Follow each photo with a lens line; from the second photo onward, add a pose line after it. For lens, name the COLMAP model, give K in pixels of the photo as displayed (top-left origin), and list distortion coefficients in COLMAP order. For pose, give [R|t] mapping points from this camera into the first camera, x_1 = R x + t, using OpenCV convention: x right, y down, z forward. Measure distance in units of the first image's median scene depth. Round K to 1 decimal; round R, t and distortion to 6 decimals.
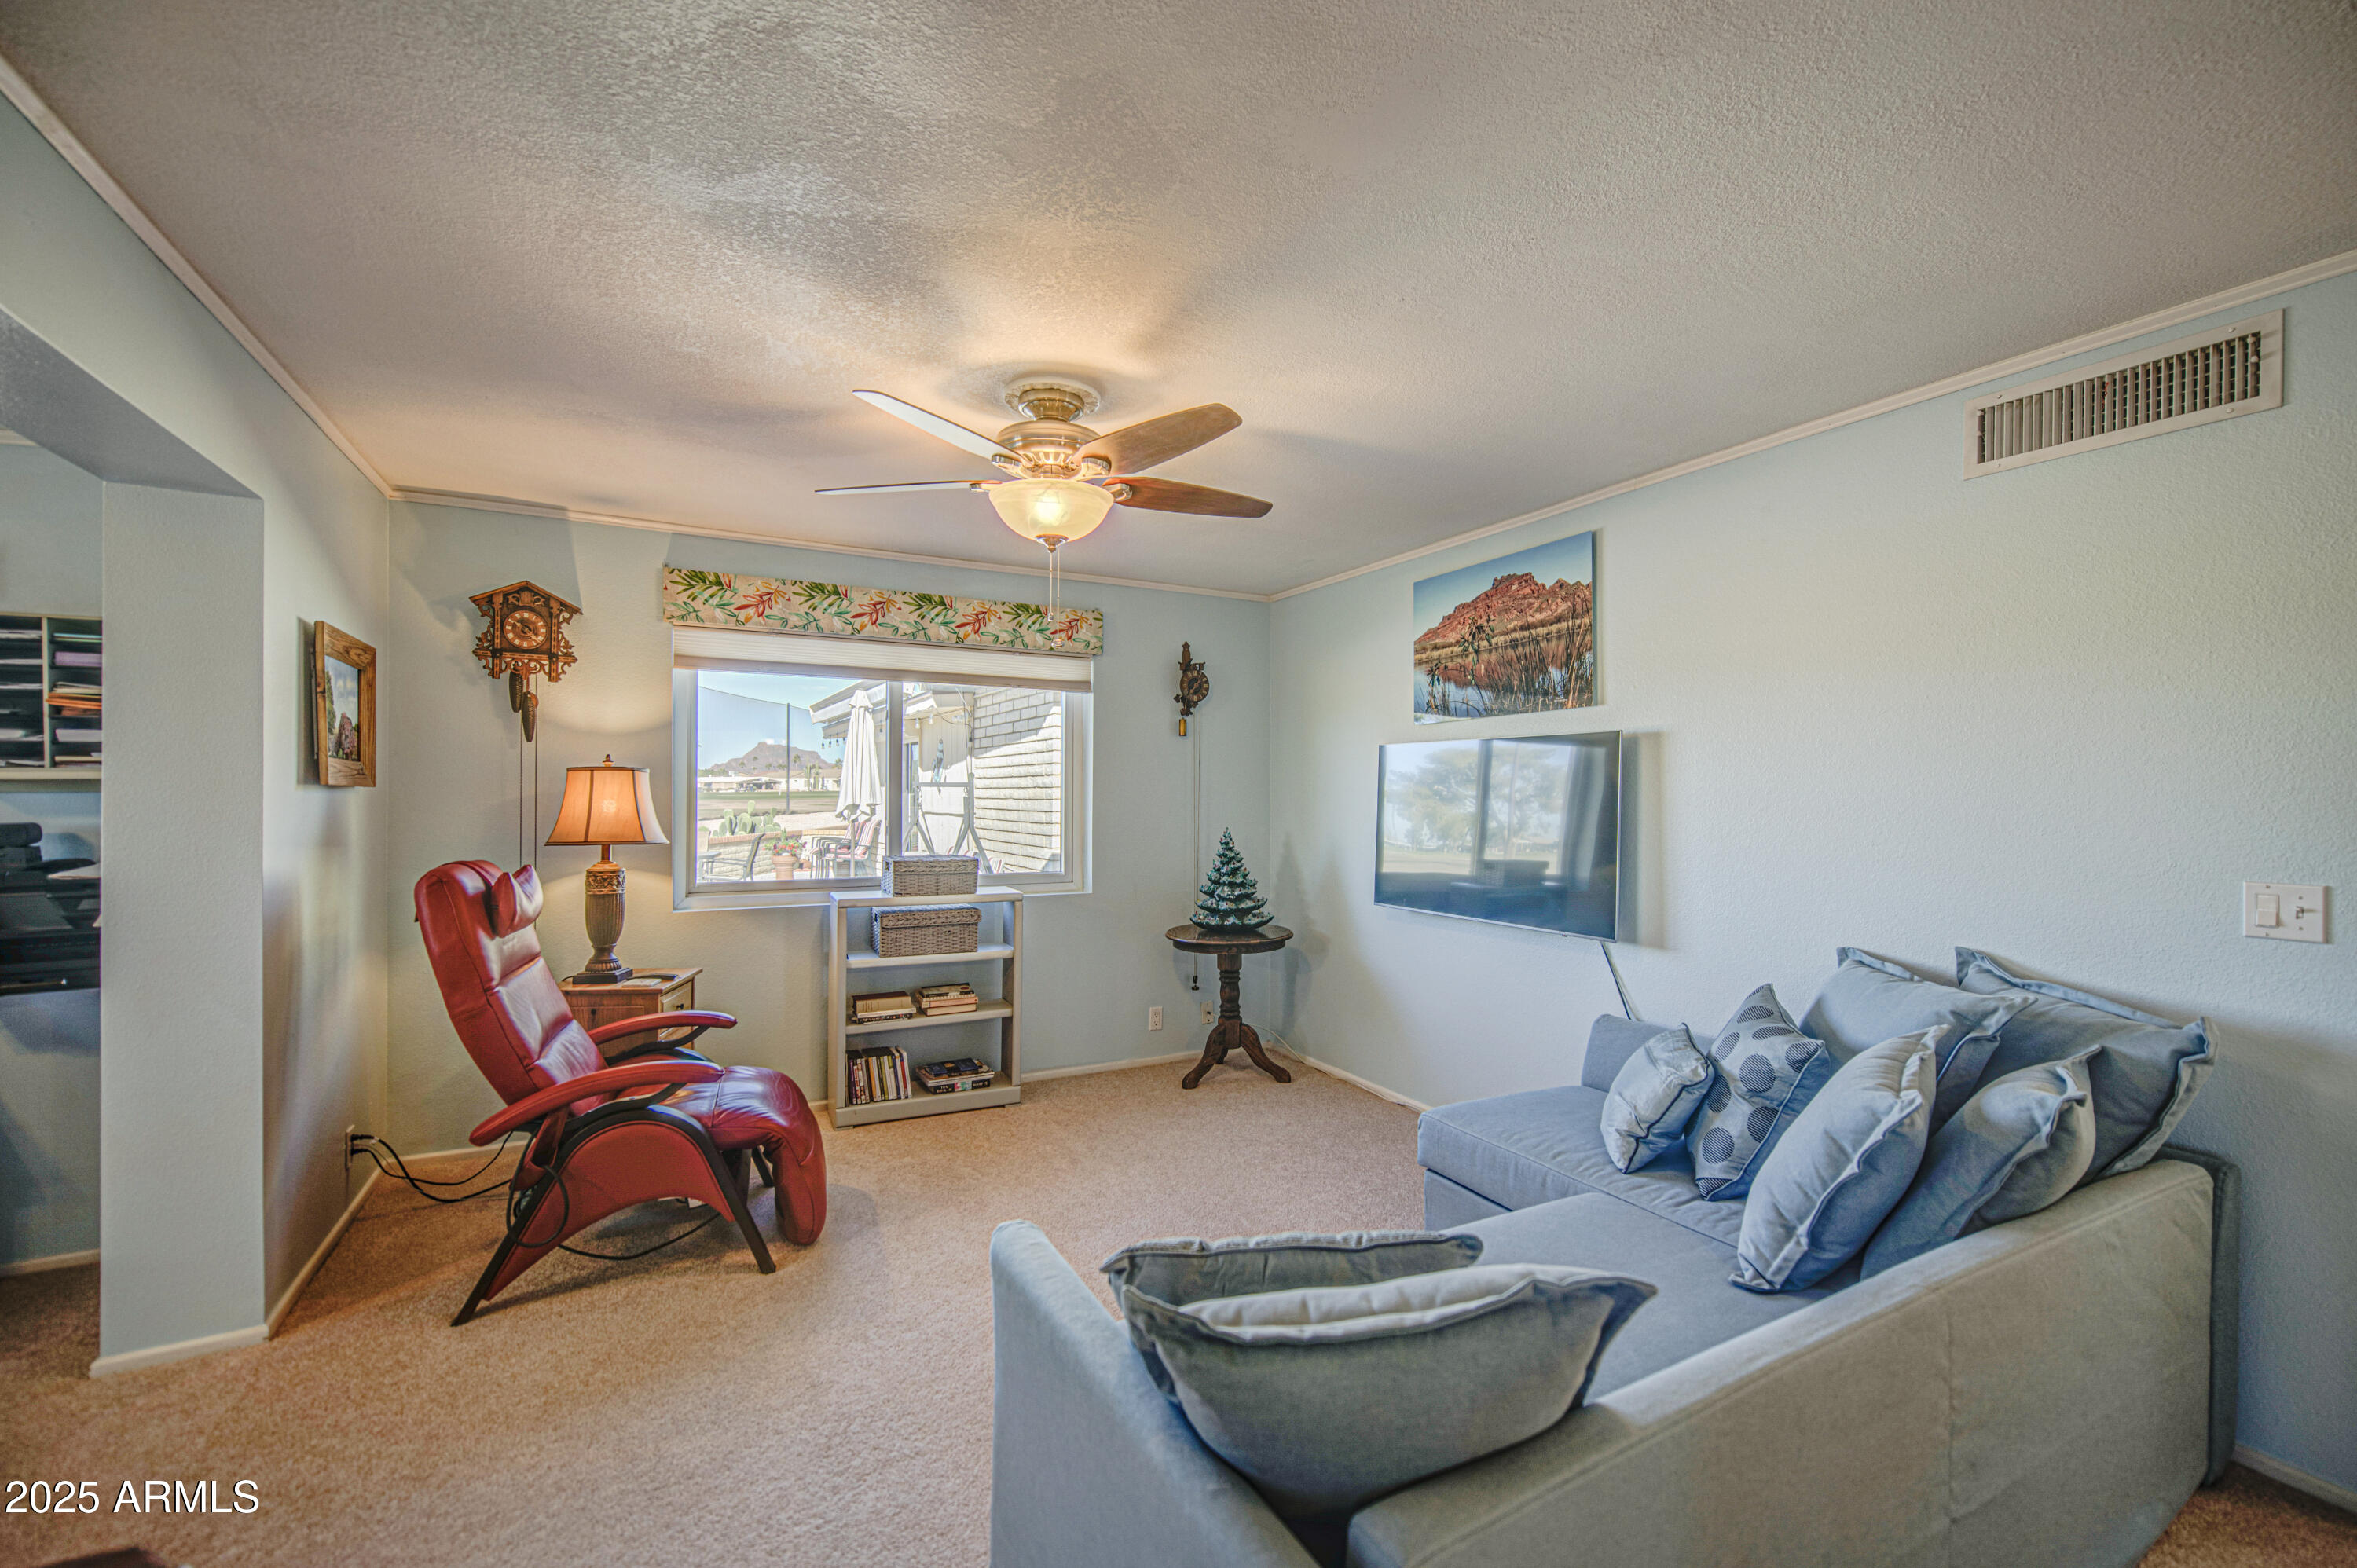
lens RADIAL K [[967.3, 0, 1194.1], [0, 967.3, 795.0], [0, 0, 1]] dist [0.000006, -0.000661]
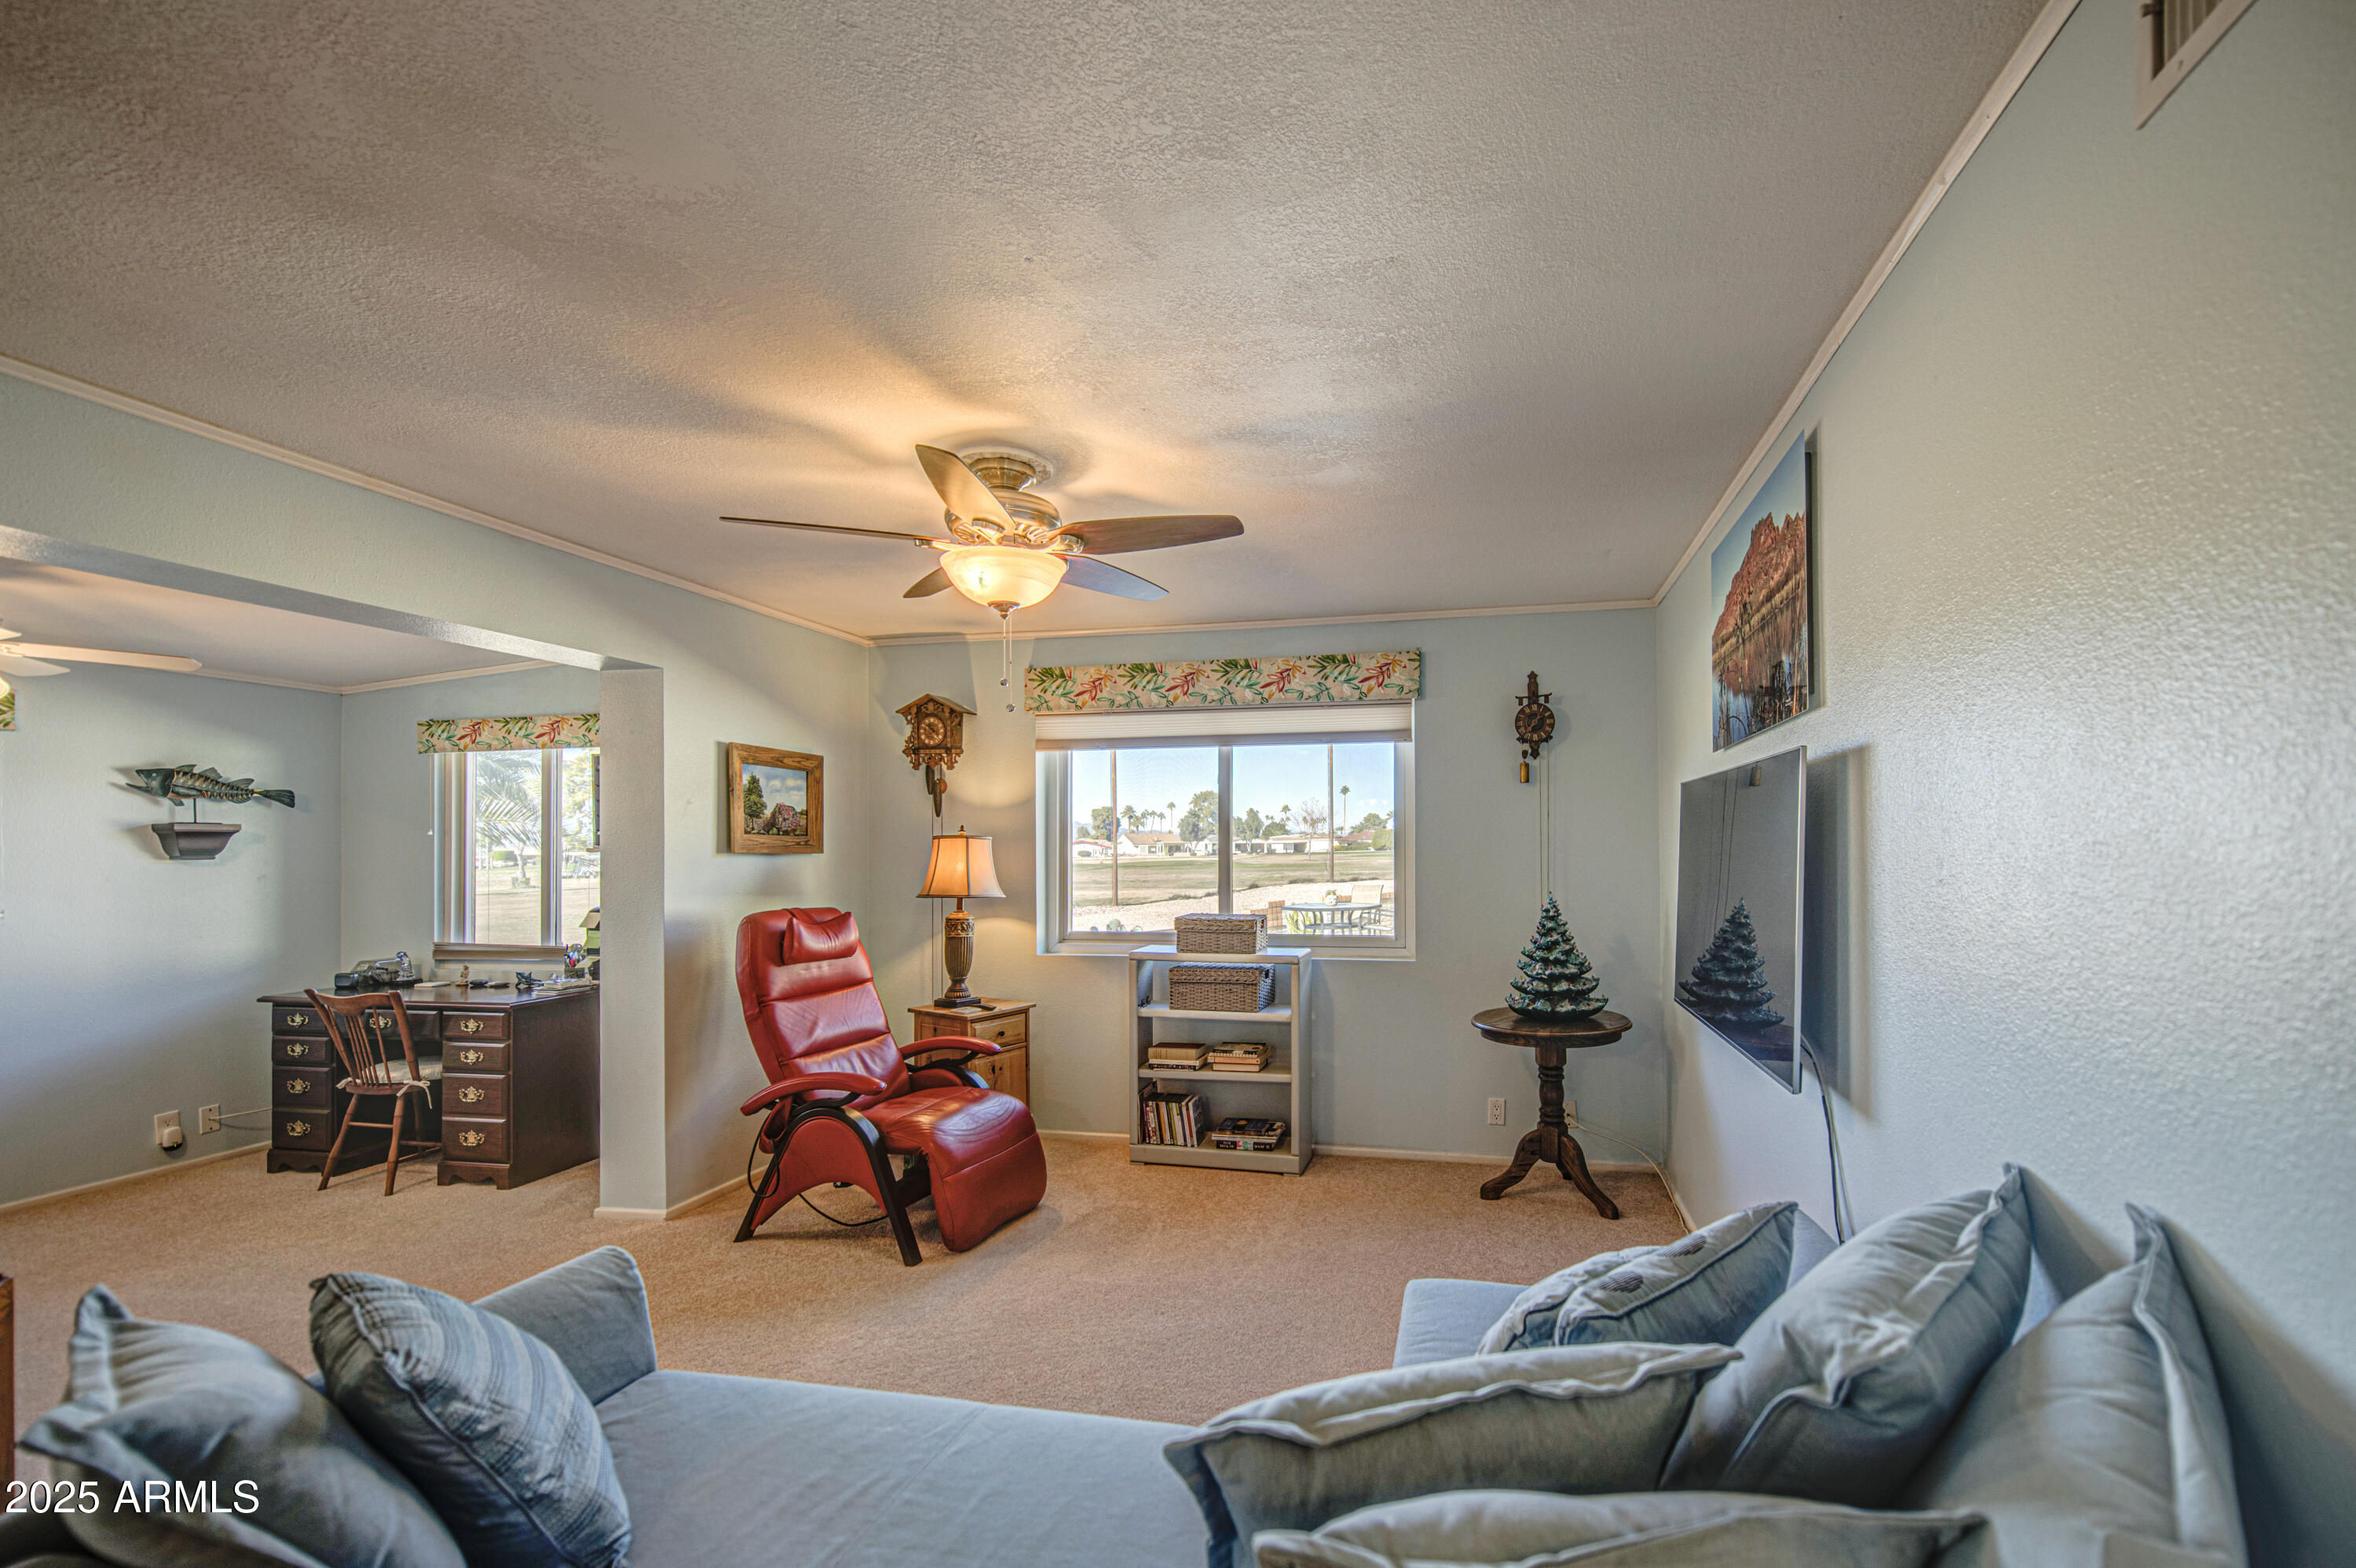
lens RADIAL K [[959.5, 0, 1178.2], [0, 959.5, 840.1], [0, 0, 1]] dist [-0.000283, -0.000029]
pose [[0.773812, -0.017081, -0.633185, 0.343628], [0.010310, 0.999844, -0.014373, -0.001778], [0.633332, 0.004594, 0.773867, 0.186773]]
